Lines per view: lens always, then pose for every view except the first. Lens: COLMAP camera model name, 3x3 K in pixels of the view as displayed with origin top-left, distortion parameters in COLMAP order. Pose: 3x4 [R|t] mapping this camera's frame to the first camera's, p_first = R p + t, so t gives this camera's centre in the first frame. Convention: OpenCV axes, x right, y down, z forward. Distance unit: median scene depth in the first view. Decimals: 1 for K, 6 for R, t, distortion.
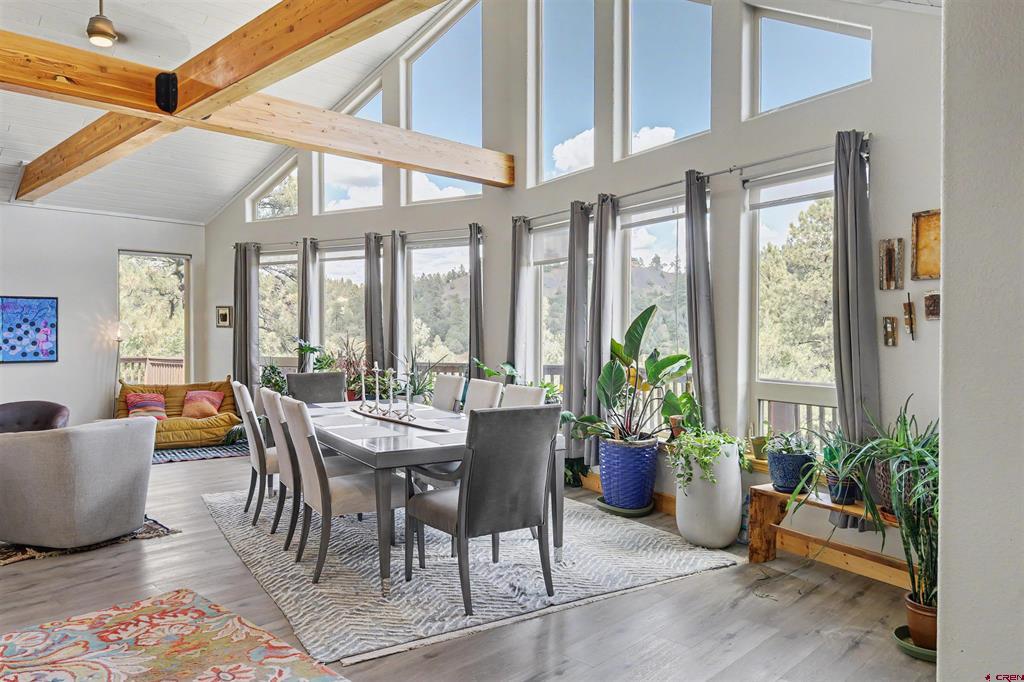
lens RADIAL K [[712.1, 0, 507.0], [0, 712.1, 326.0], [0, 0, 1]] dist [0.000602, -0.002097]
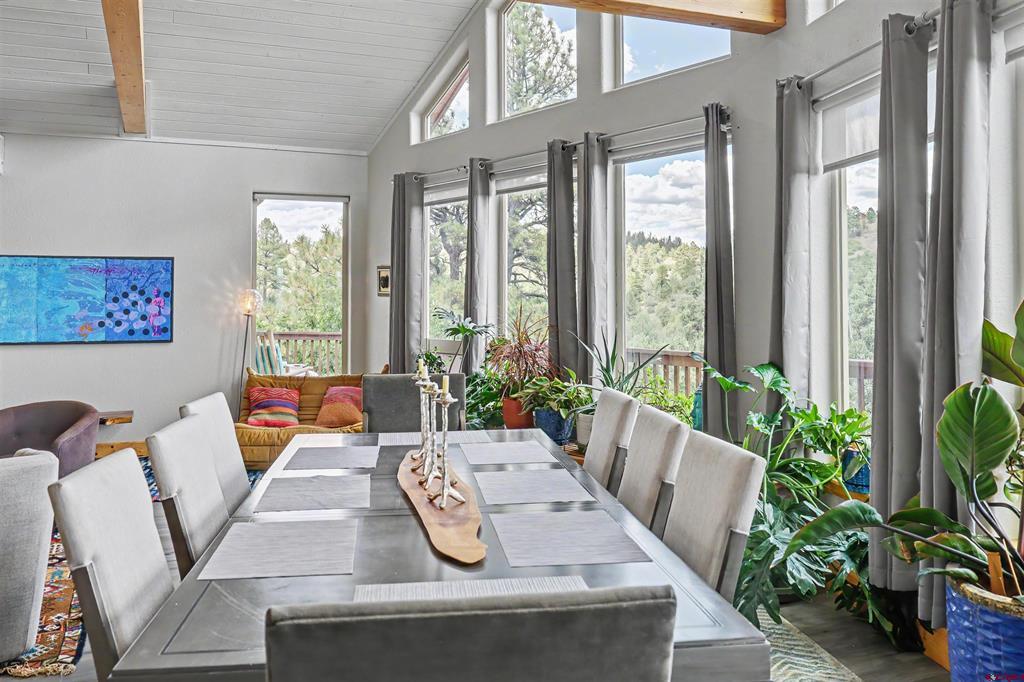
lens RADIAL K [[870.1, 0, 504.6], [0, 870.1, 265.2], [0, 0, 1]] dist [-0.004869, -0.005962]
pose [[0.915457, -0.016809, -0.402064, 0.066678], [0.003585, 0.999428, -0.033619, 0.000718], [0.402399, 0.029335, 0.914994, 0.298730]]
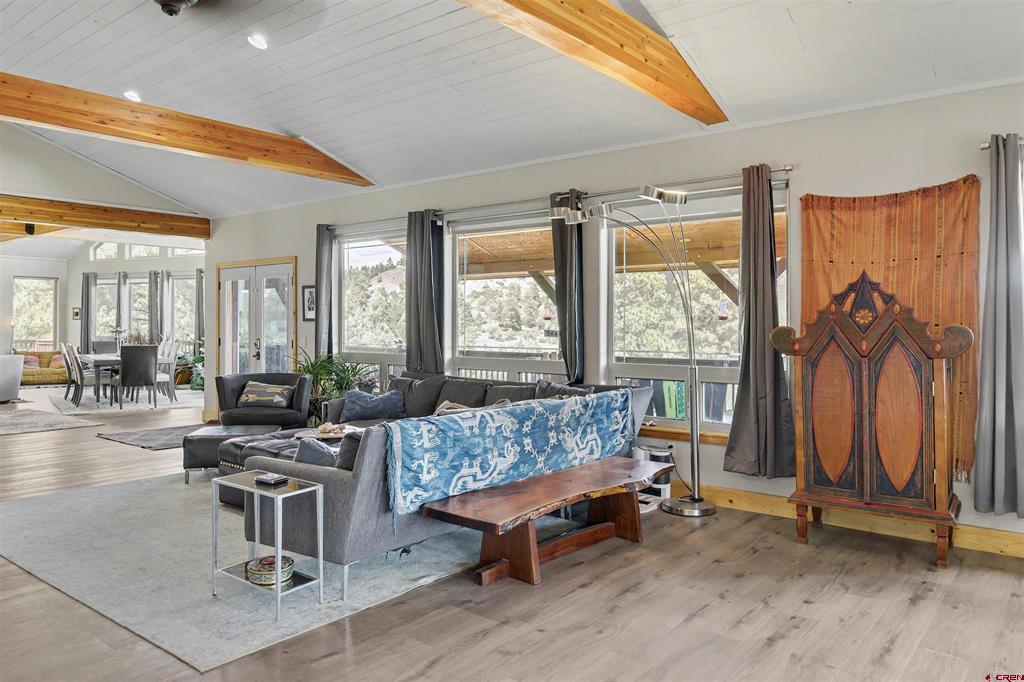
lens RADIAL K [[725.9, 0, 511.6], [0, 725.9, 305.5], [0, 0, 1]] dist [-0.001390, -0.001145]
pose [[0.995849, 0.004816, 0.090895, 0.591402], [-0.003055, 0.999805, -0.019499, -0.001962], [-0.090971, 0.019140, 0.995670, -1.024689]]
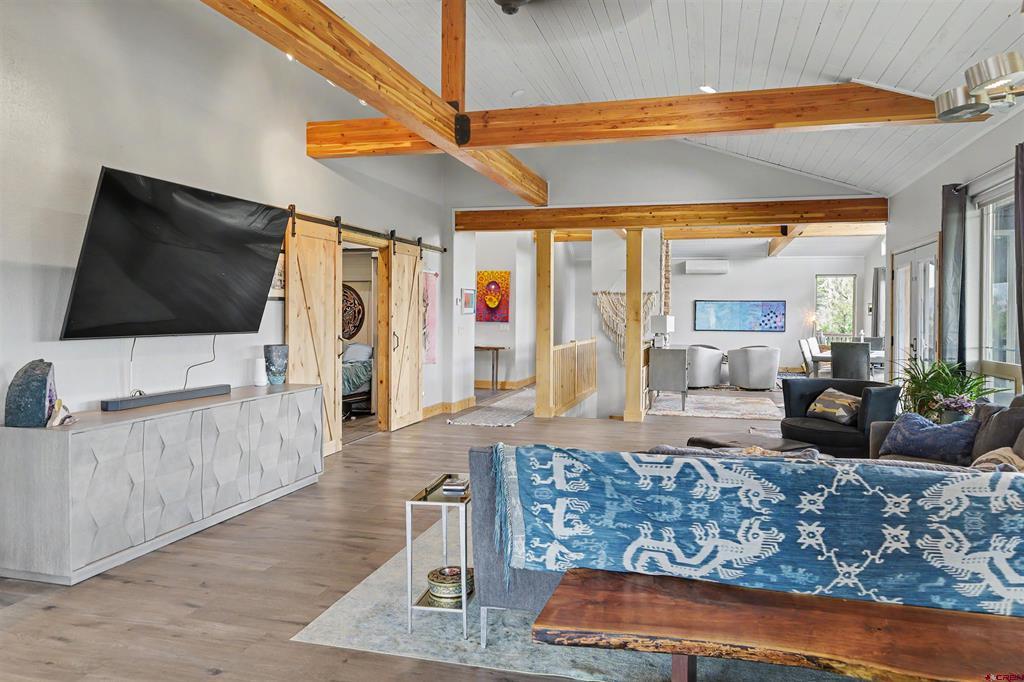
lens RADIAL K [[725.1, 0, 510.3], [0, 725.1, 315.9], [0, 0, 1]] dist [-0.003589, -0.001816]
pose [[0.482501, 0.004423, -0.875884, 0.855761], [-0.002518, 0.999990, 0.003663, -0.001505], [0.875892, 0.000438, 0.482507, -0.744297]]
